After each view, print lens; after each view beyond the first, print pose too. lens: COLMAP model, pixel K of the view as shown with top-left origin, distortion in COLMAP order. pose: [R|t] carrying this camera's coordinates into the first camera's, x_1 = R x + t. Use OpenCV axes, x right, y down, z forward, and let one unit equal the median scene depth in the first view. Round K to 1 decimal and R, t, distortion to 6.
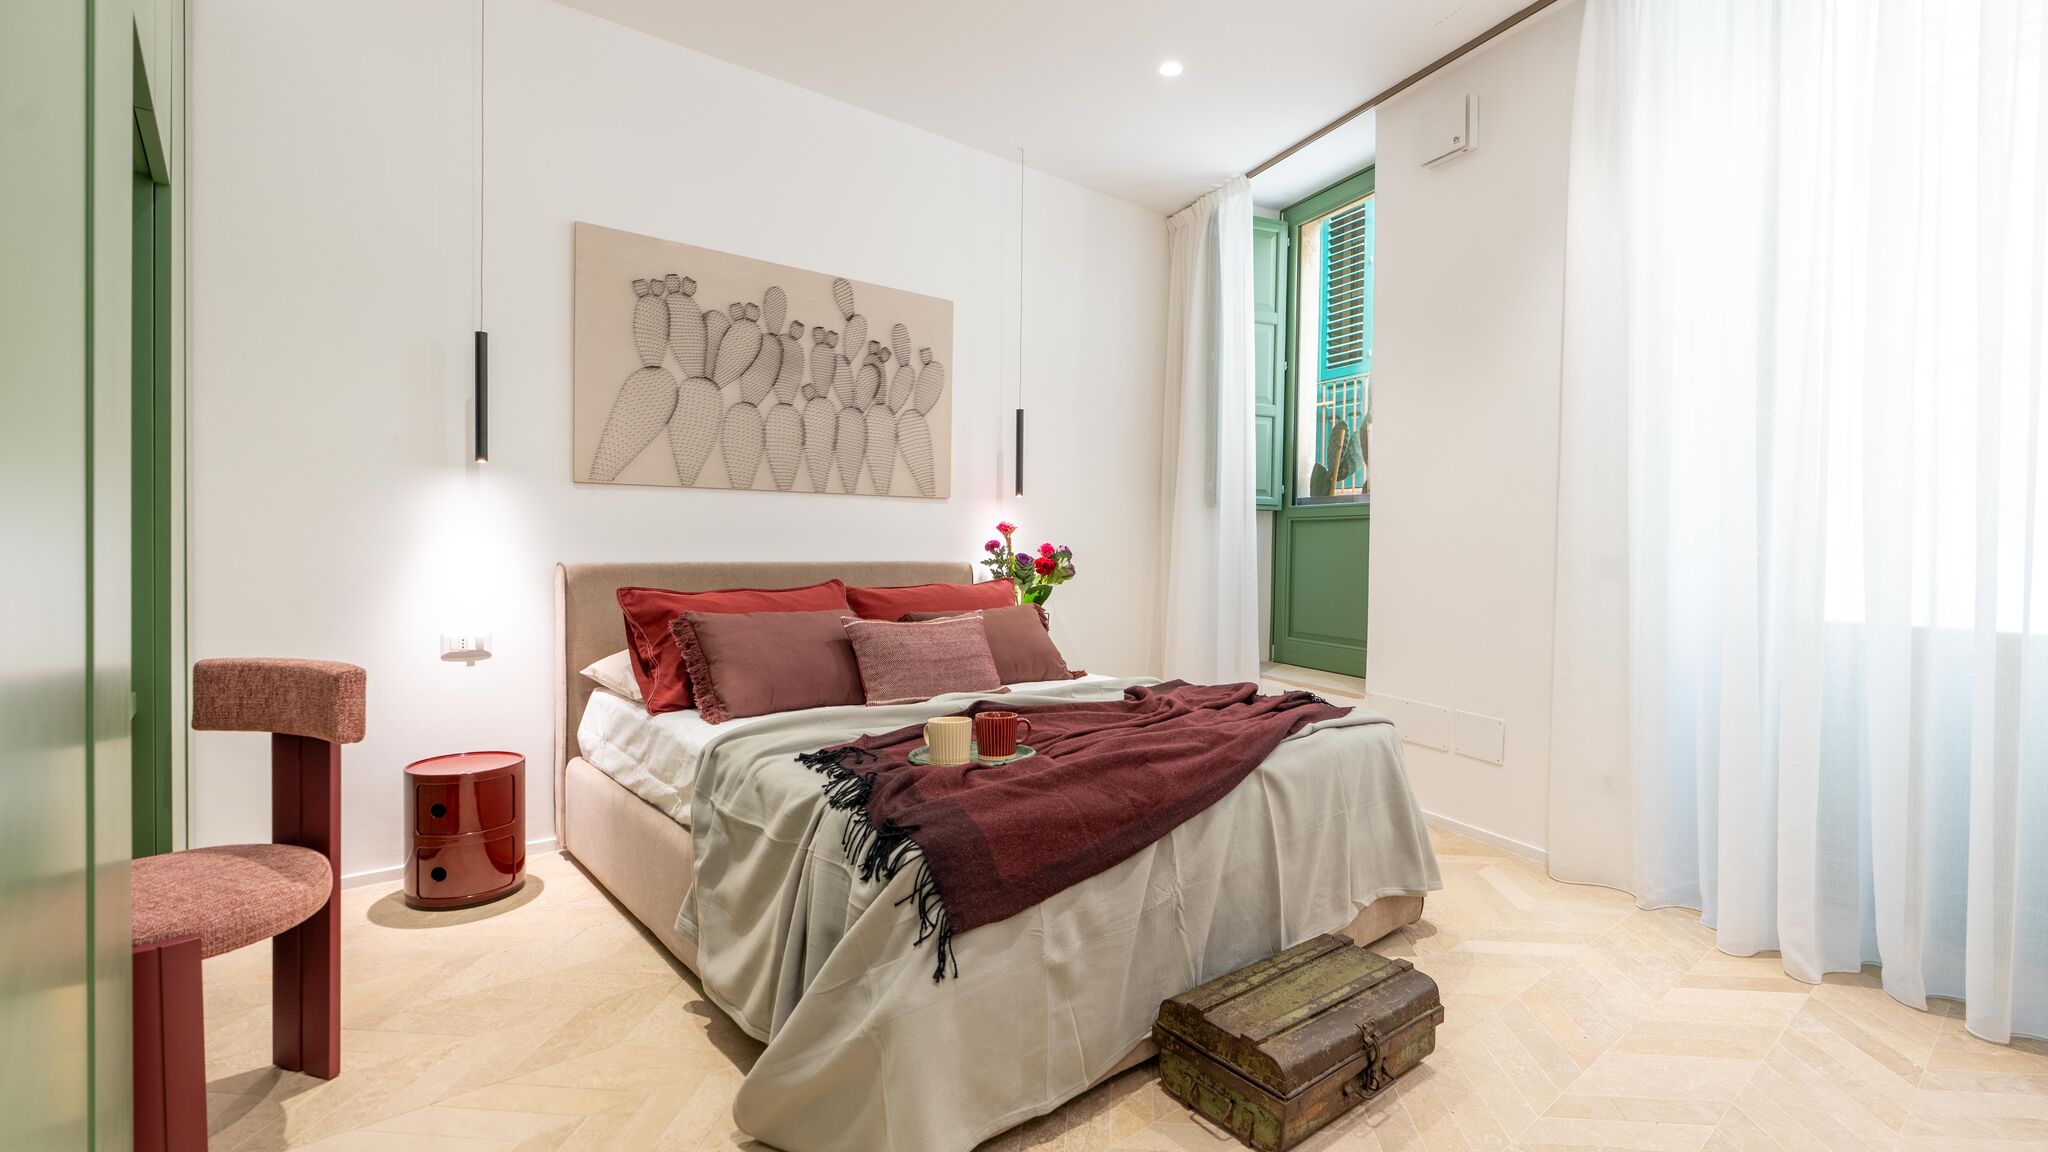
lens RADIAL K [[924.9, 0, 1038.4], [0, 924.9, 563.3], [0, 0, 1]] dist [-0.000399, -0.000161]
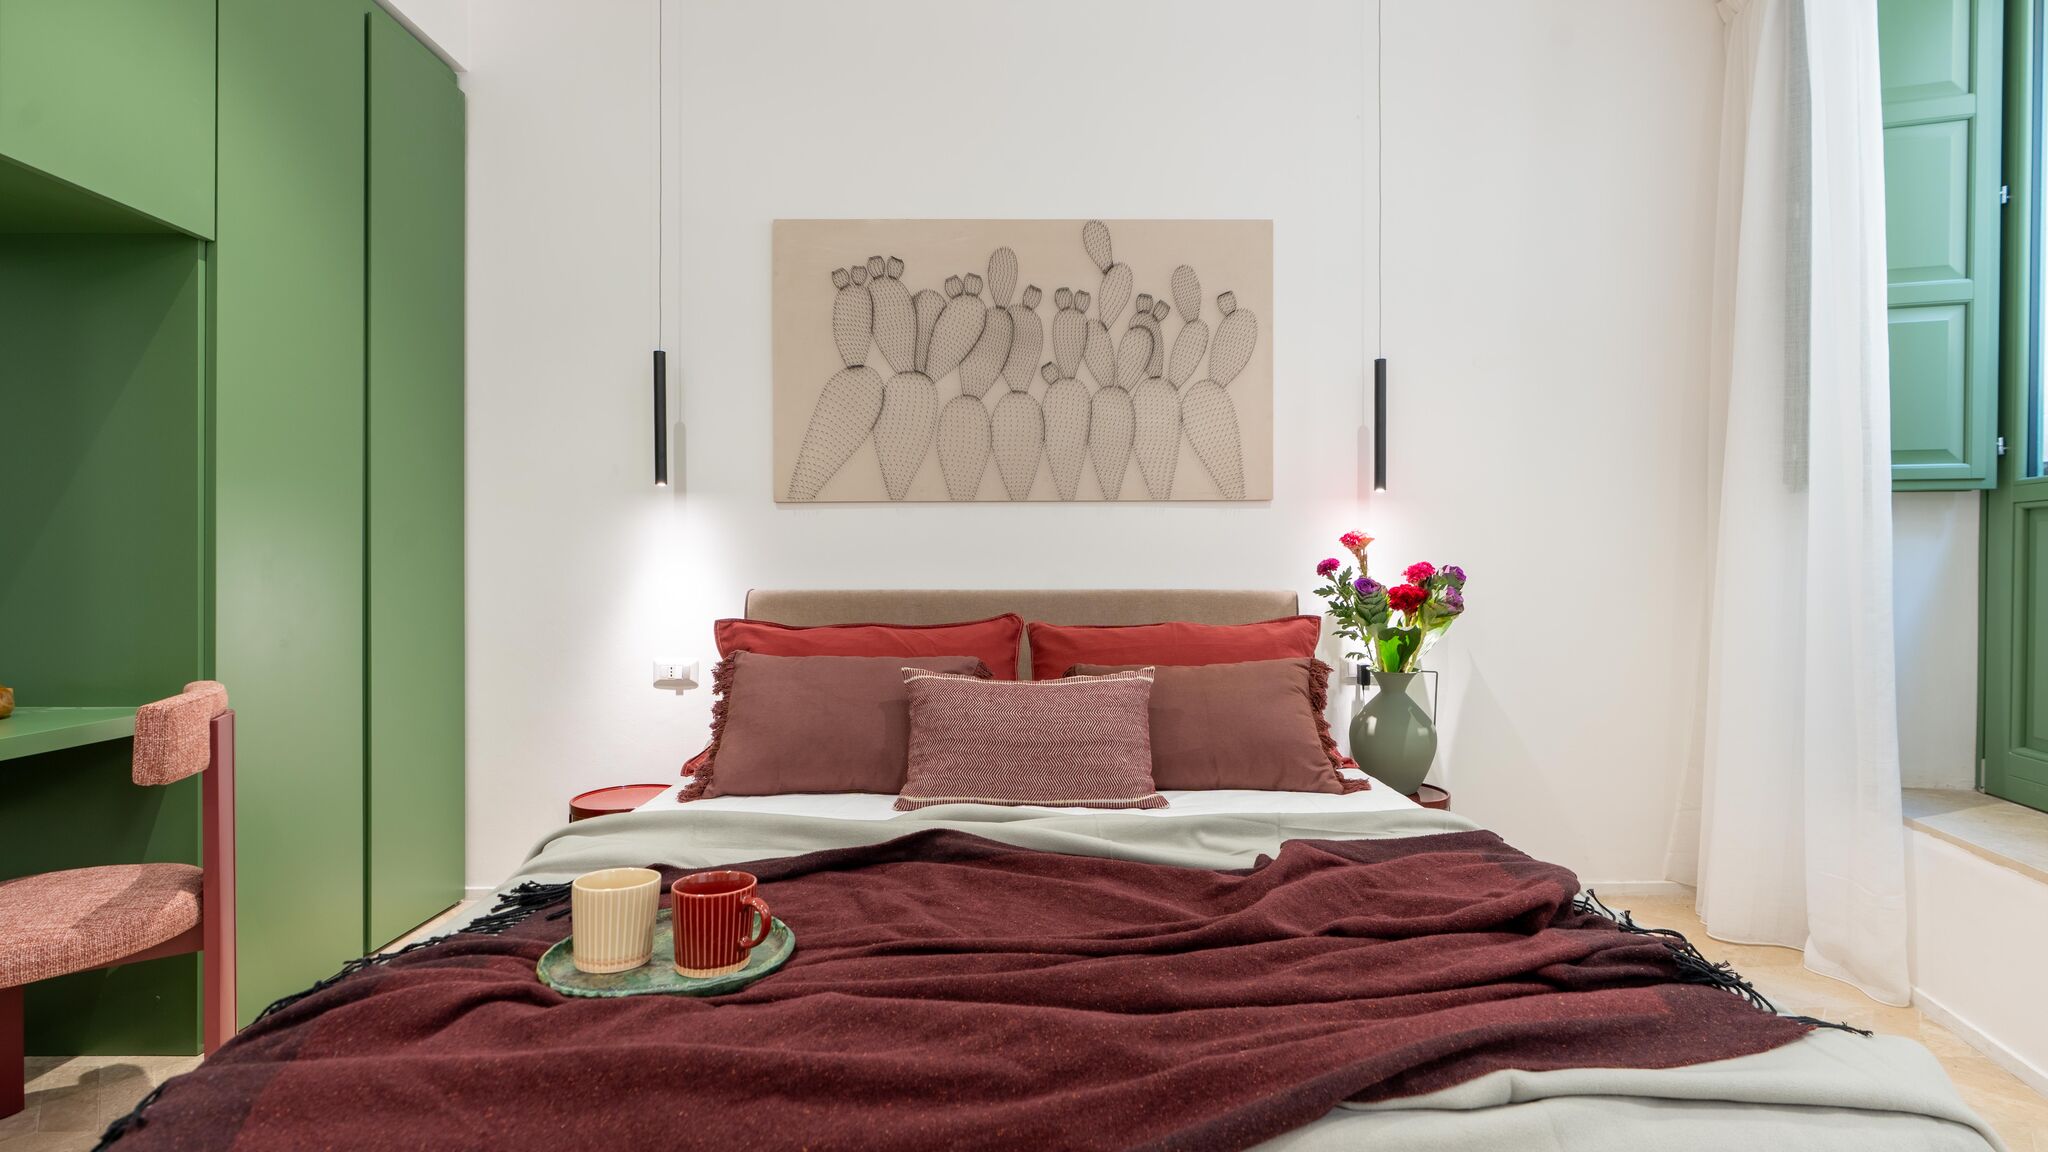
lens RADIAL K [[915.9, 0, 1038.7], [0, 915.9, 576.2], [0, 0, 1]] dist [-0.000903, 0.000199]
pose [[0.769544, -0.004873, -0.638576, 0.321584], [-0.004389, 0.999907, -0.012920, -0.004164], [0.638579, 0.012746, 0.769450, 0.533076]]
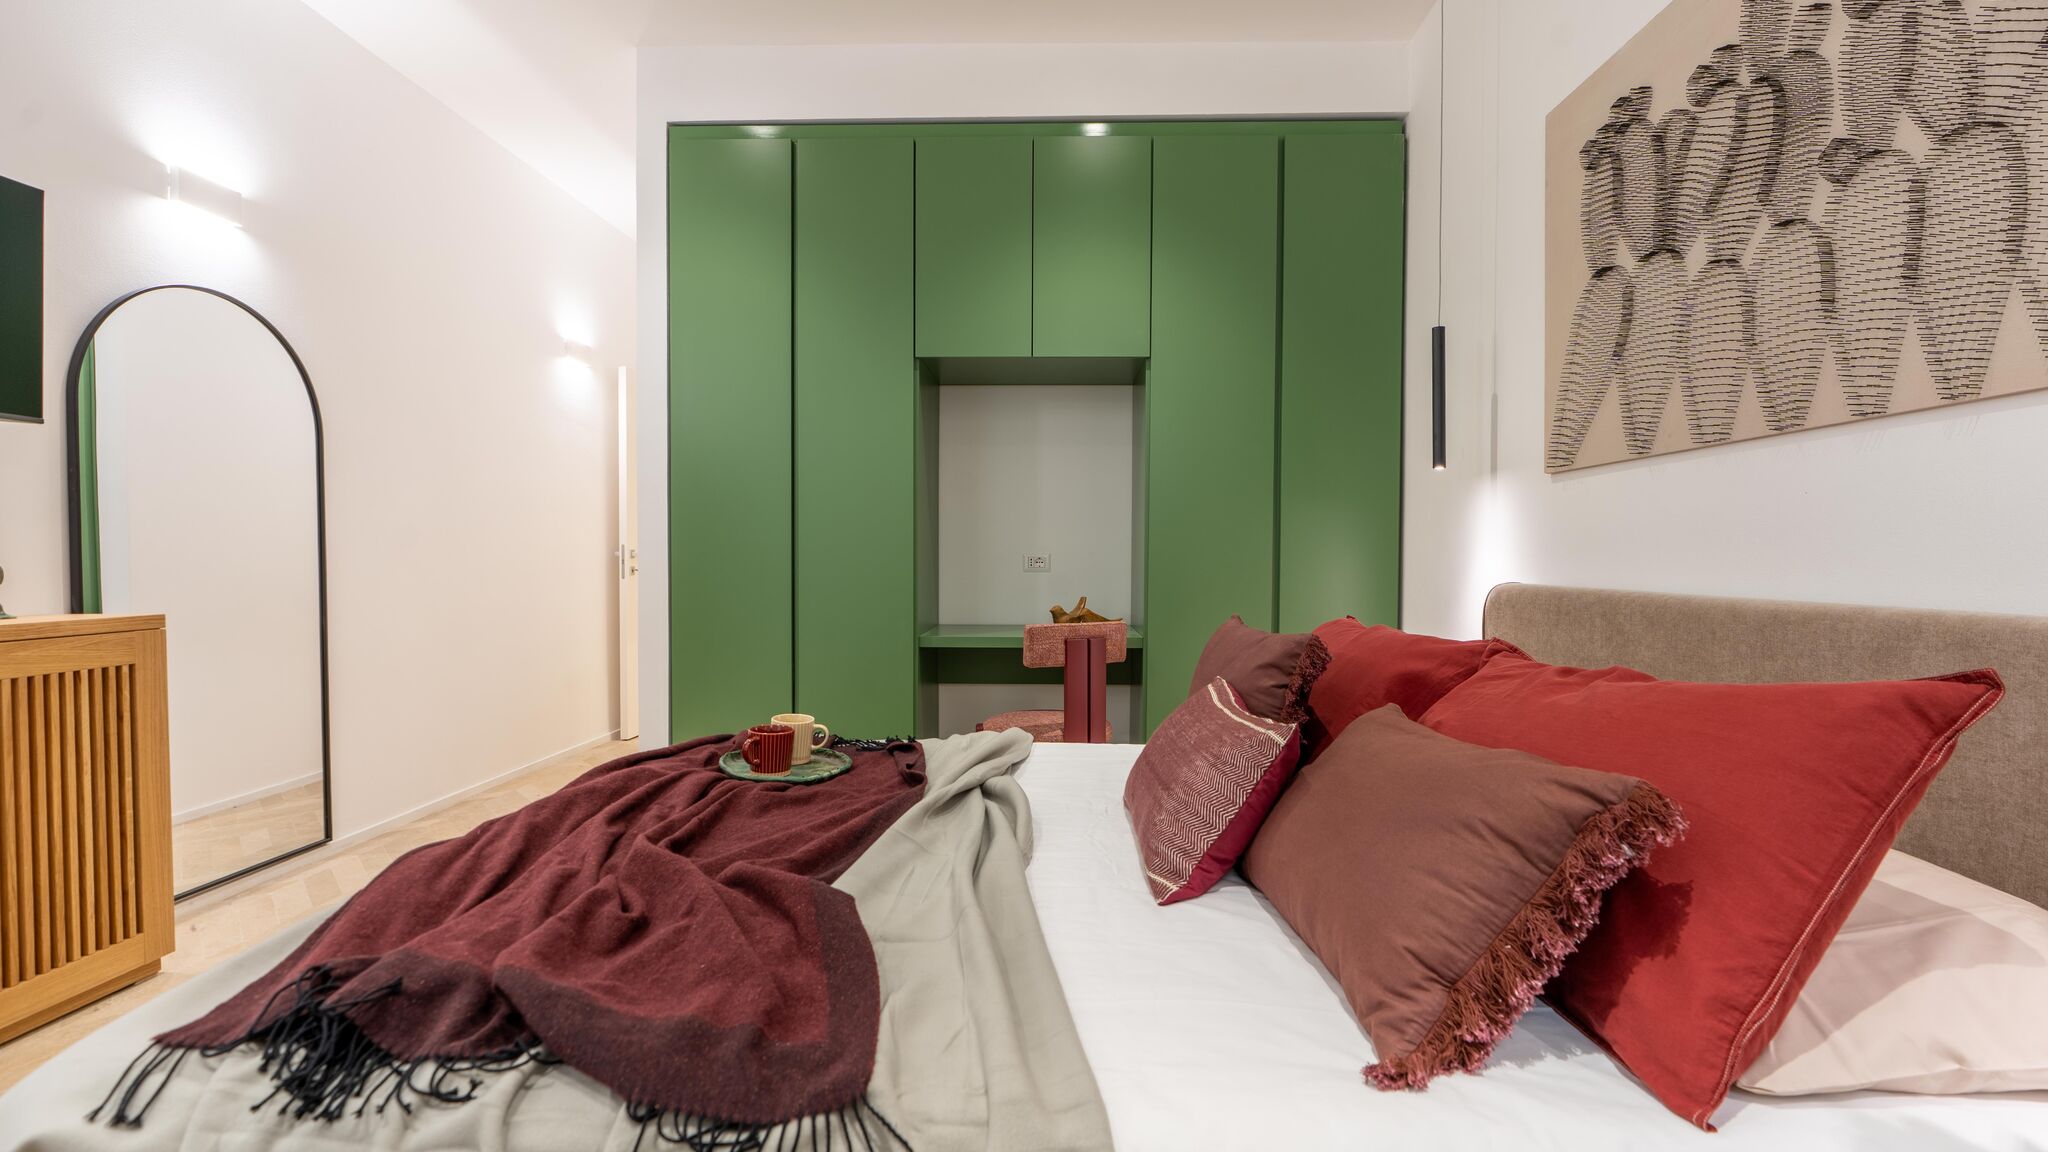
lens RADIAL K [[915.9, 0, 1038.7], [0, 915.9, 576.2], [0, 0, 1]] dist [-0.000903, 0.000199]
pose [[-0.670763, 0.008229, -0.741626, 0.346215], [-0.021007, 0.999326, 0.030088, -0.023148], [0.741374, 0.035761, -0.670139, 1.358728]]
